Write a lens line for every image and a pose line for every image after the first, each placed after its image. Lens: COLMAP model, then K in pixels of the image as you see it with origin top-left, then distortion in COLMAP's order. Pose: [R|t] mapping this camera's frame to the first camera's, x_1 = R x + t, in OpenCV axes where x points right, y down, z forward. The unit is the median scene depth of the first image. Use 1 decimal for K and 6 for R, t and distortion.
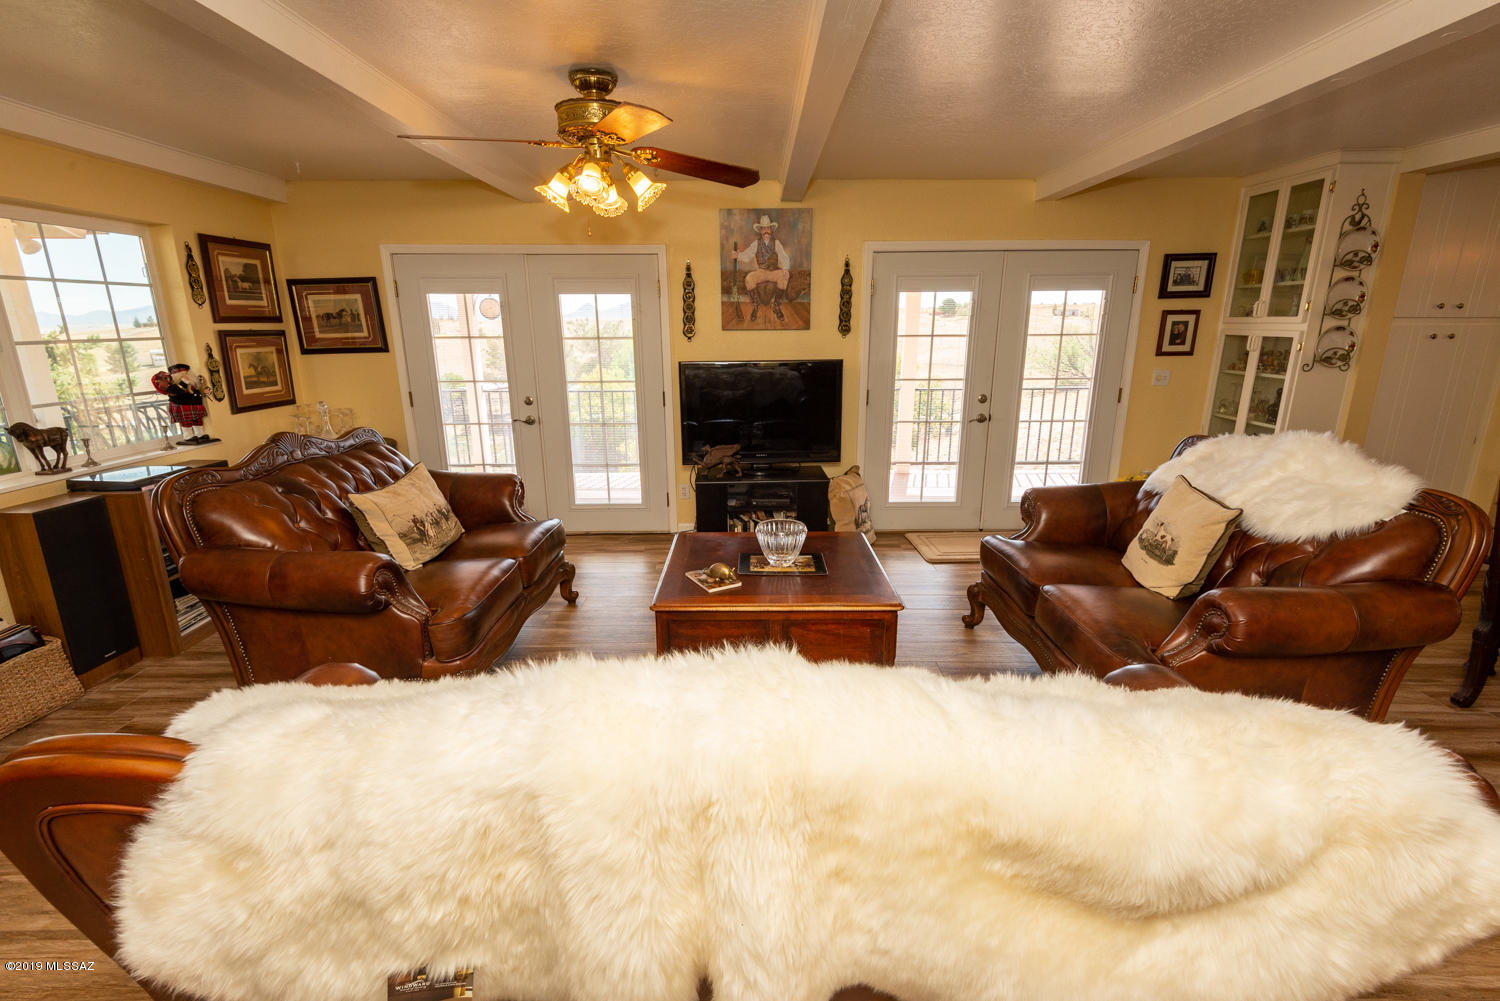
lens RADIAL K [[675.8, 0, 755.1], [0, 675.8, 498.7], [0, 0, 1]] dist [0.021319, -0.010139]
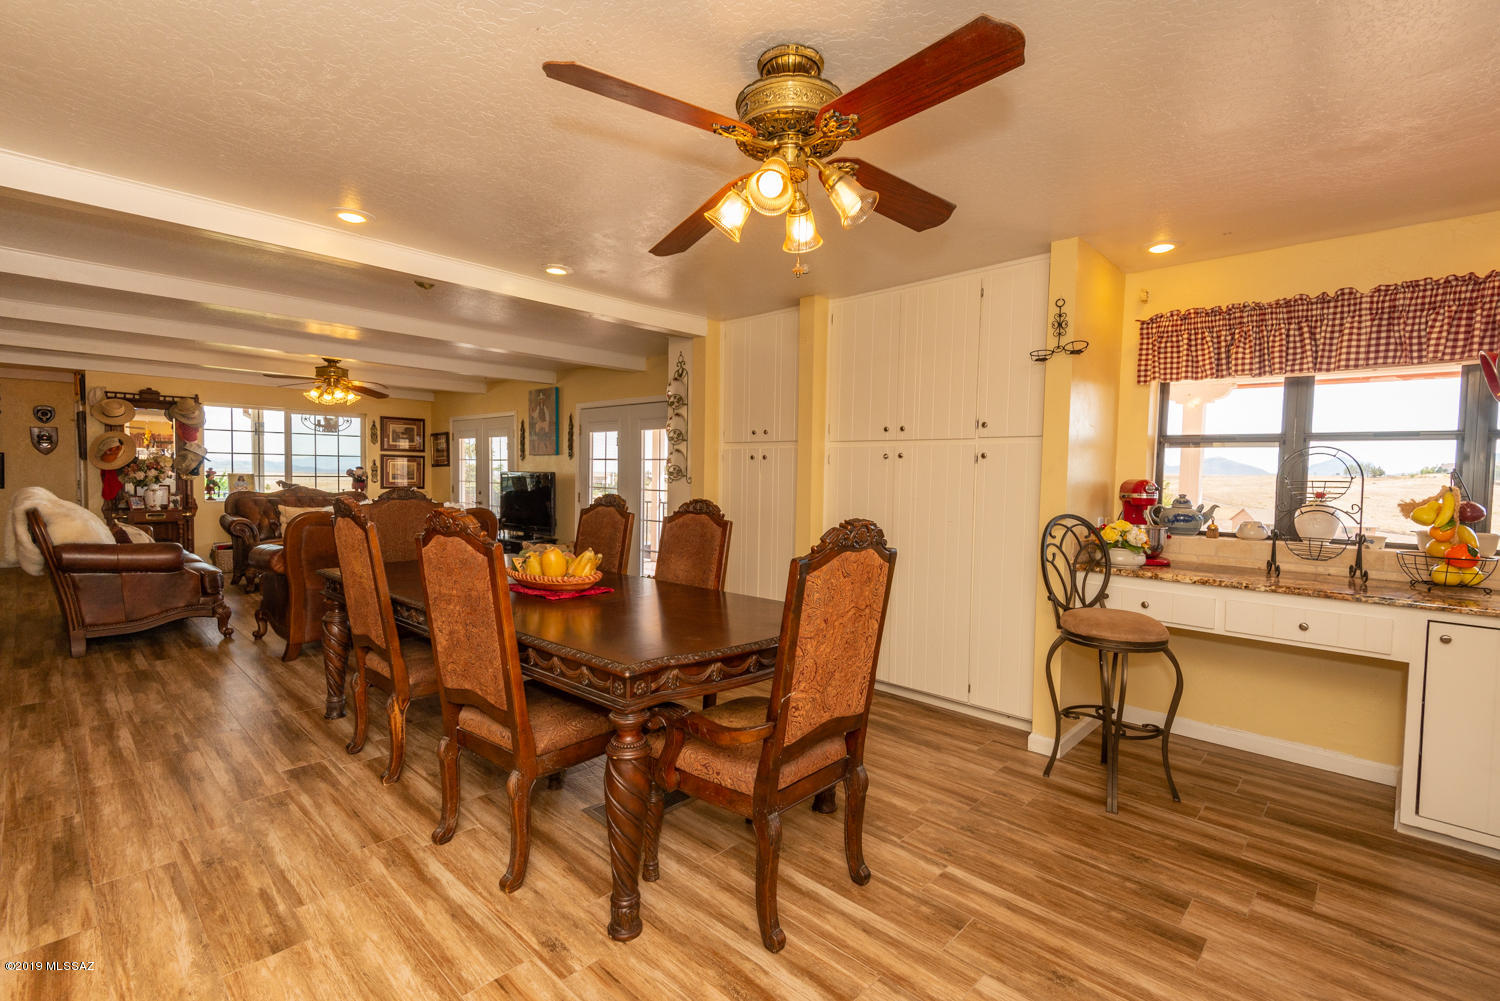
lens RADIAL K [[675.8, 0, 744.7], [0, 675.8, 500.2], [0, 0, 1]] dist [0.021319, -0.010139]
pose [[0.723570, 0.045257, -0.688766, 1.621739], [-0.194526, 0.970773, -0.140568, -0.000492], [0.662273, 0.235693, 0.711226, 0.166899]]
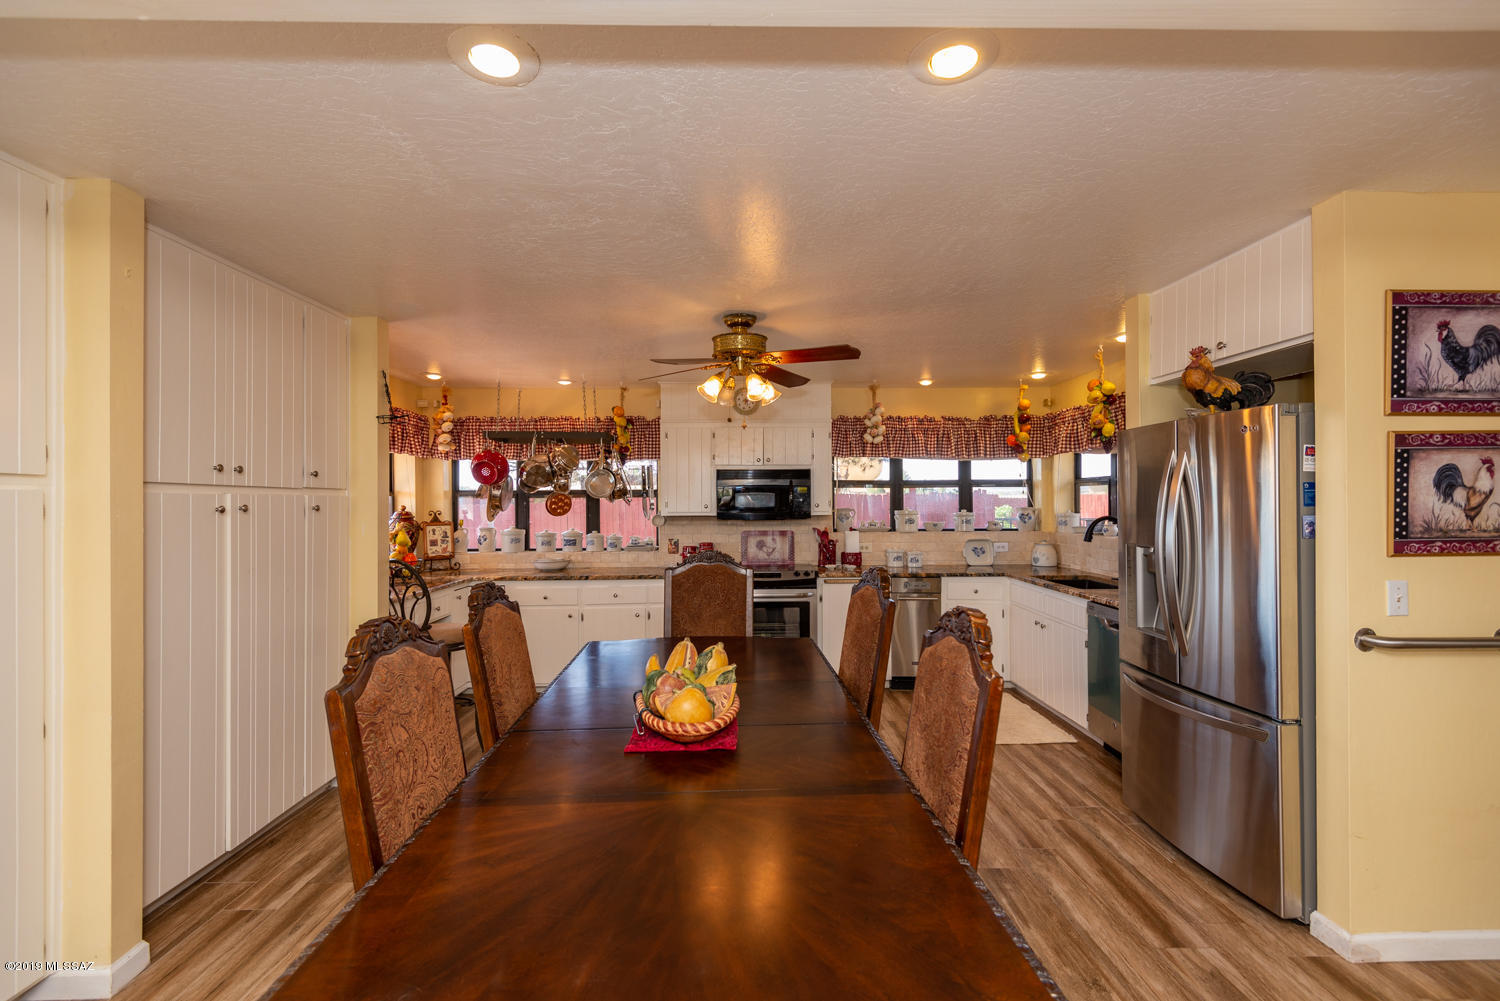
lens RADIAL K [[675.8, 0, 748.3], [0, 675.8, 497.7], [0, 0, 1]] dist [0.021319, -0.010139]
pose [[-0.016948, 0.012252, 0.999781, 0.547679], [0.256753, 0.966448, -0.007491, -0.105986], [-0.966328, 0.256570, -0.019525, 0.476606]]
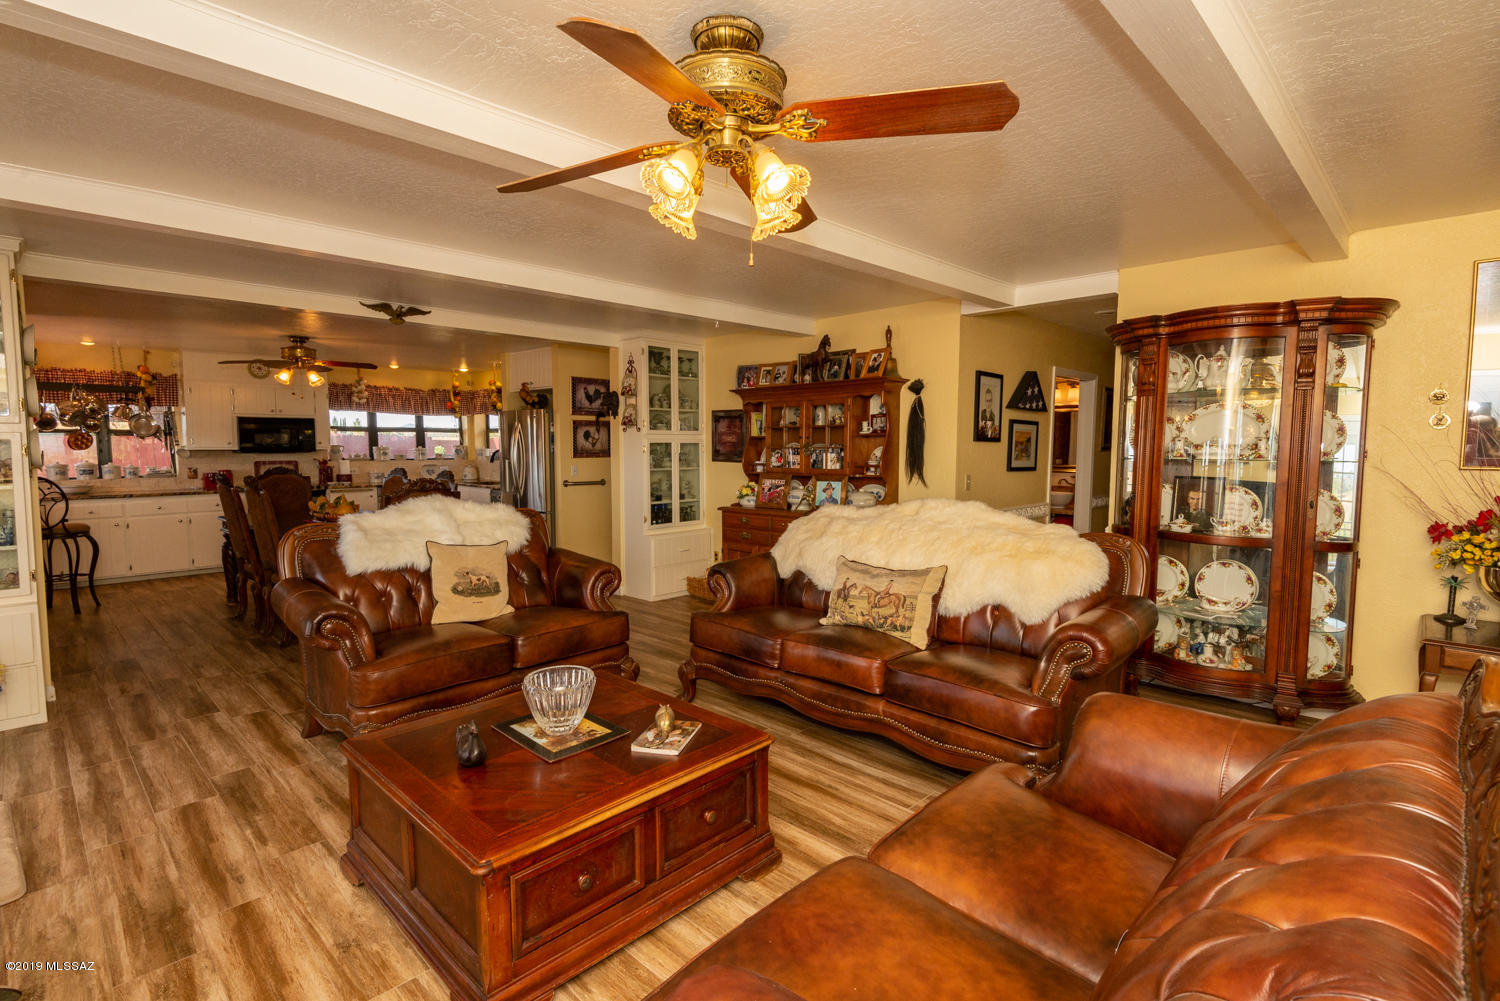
lens RADIAL K [[711.8, 0, 763.3], [0, 711.8, 501.8], [0, 0, 1]] dist [-0.001831, -0.001446]
pose [[-0.729544, -0.050631, 0.682057, -0.435370], [0.174349, 0.950541, 0.257049, -0.204391], [-0.661338, 0.306444, -0.684634, 0.910766]]
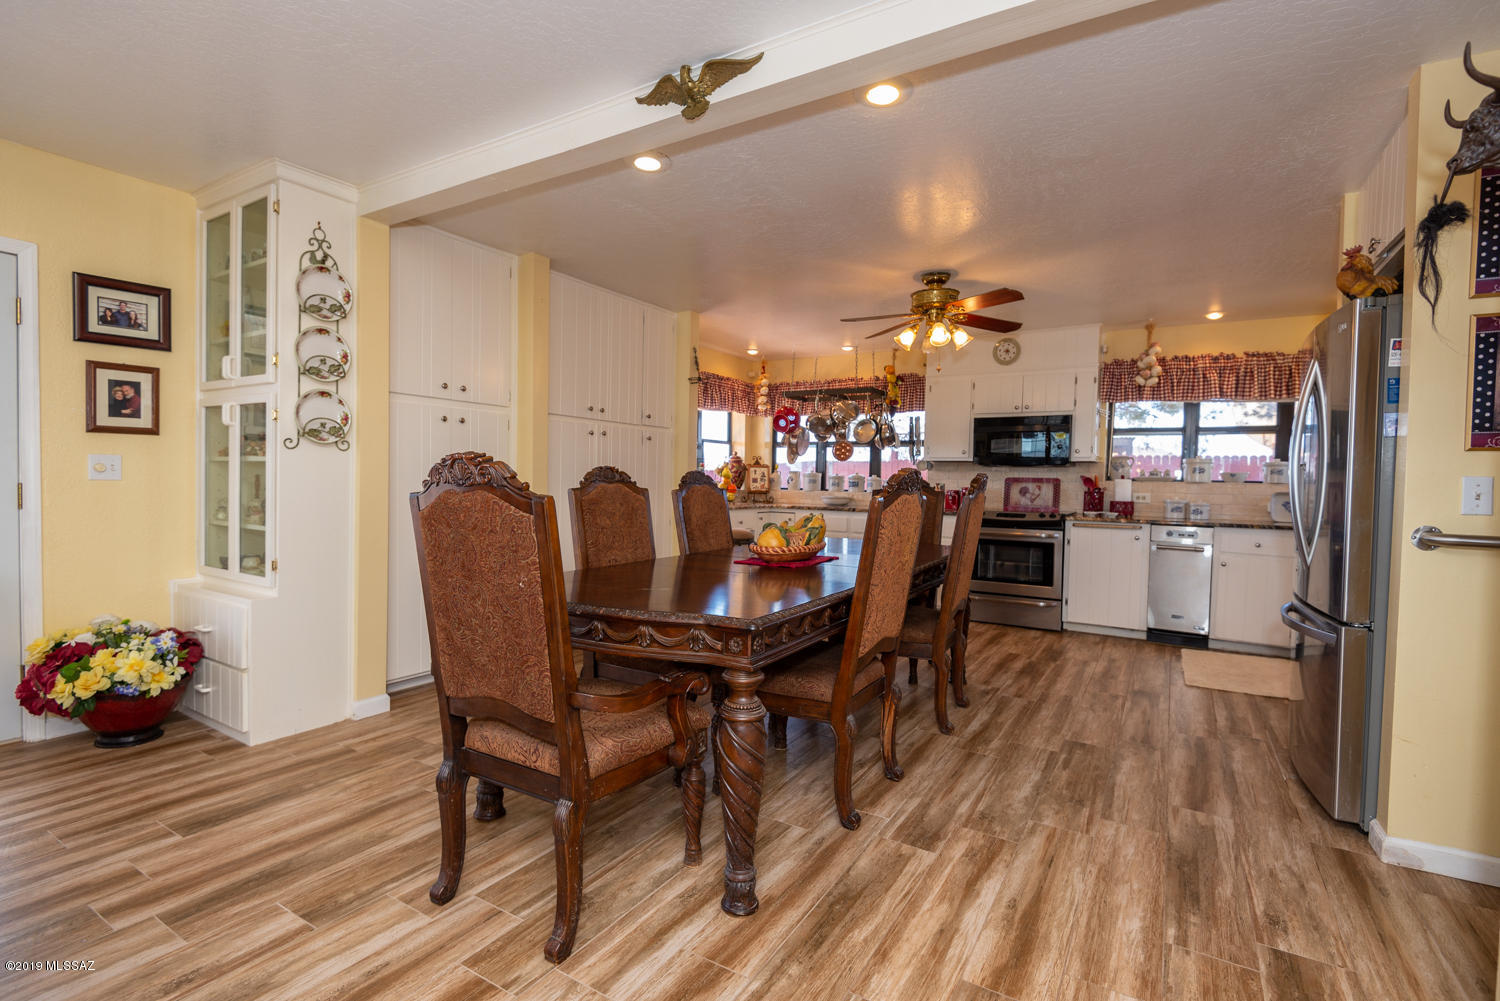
lens RADIAL K [[693.1, 0, 752.4], [0, 693.1, 498.4], [0, 0, 1]] dist [0.022403, -0.005785]
pose [[0.519193, -0.008036, 0.854619, 0.385097], [0.193170, 0.975183, -0.108184, 0.035676], [-0.832540, 0.221256, 0.507861, 0.205344]]
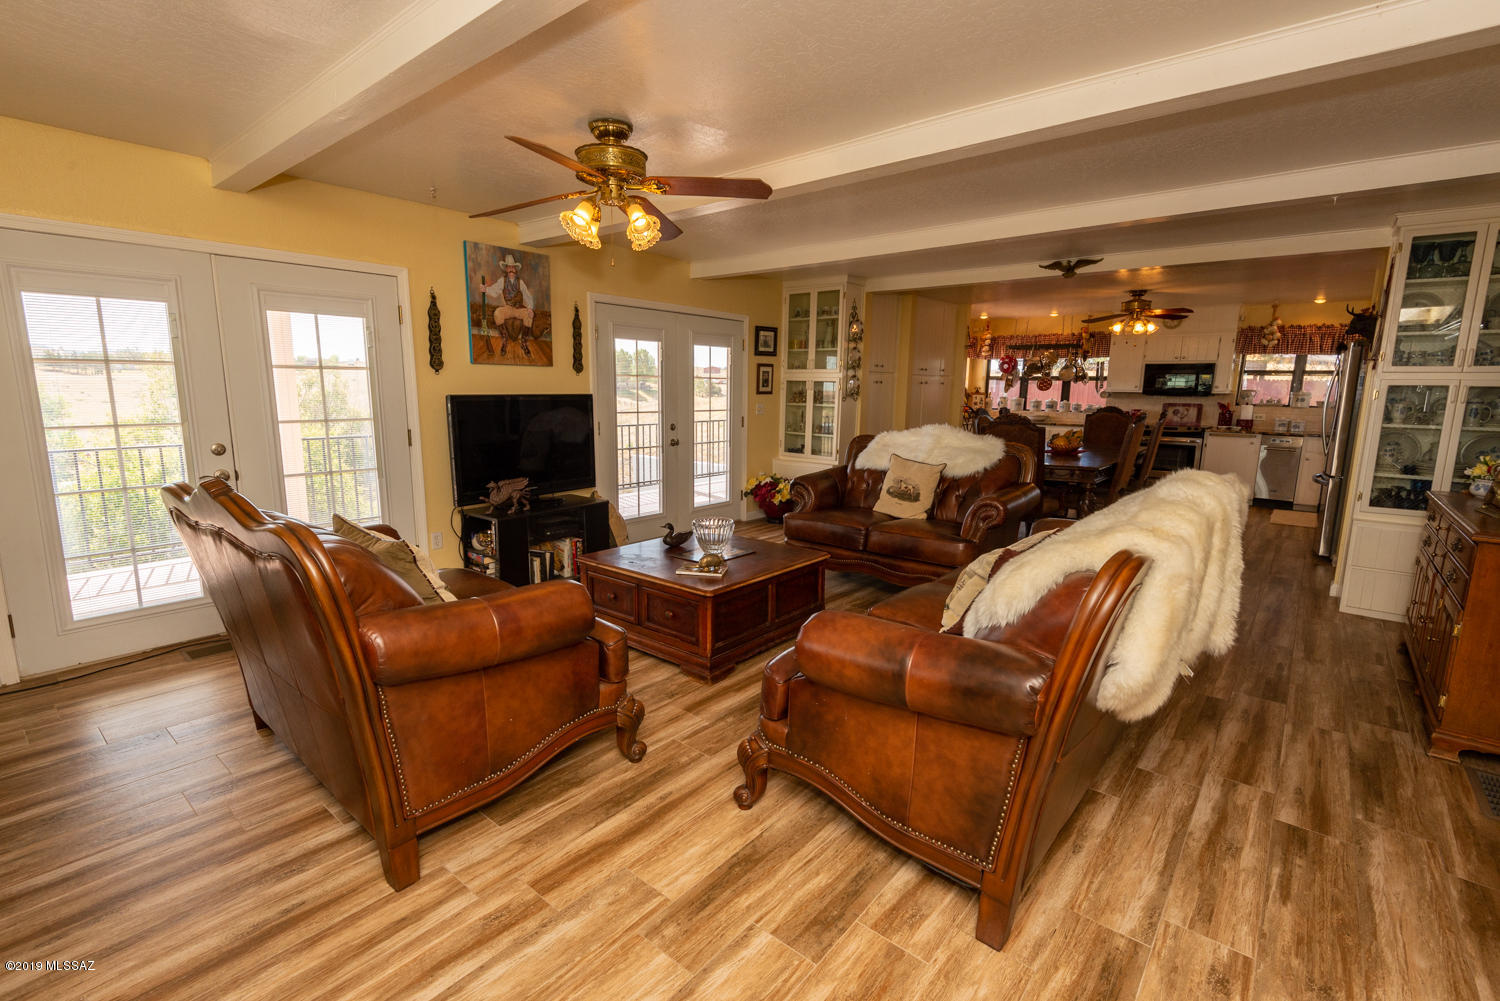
lens RADIAL K [[675.8, 0, 749.9], [0, 675.8, 497.9], [0, 0, 1]] dist [0.021319, -0.010139]
pose [[0.641901, -0.112954, 0.758423, -0.564898], [0.176353, 0.984323, -0.002660, 0.010073], [-0.746233, 0.135458, 0.651758, 0.110208]]
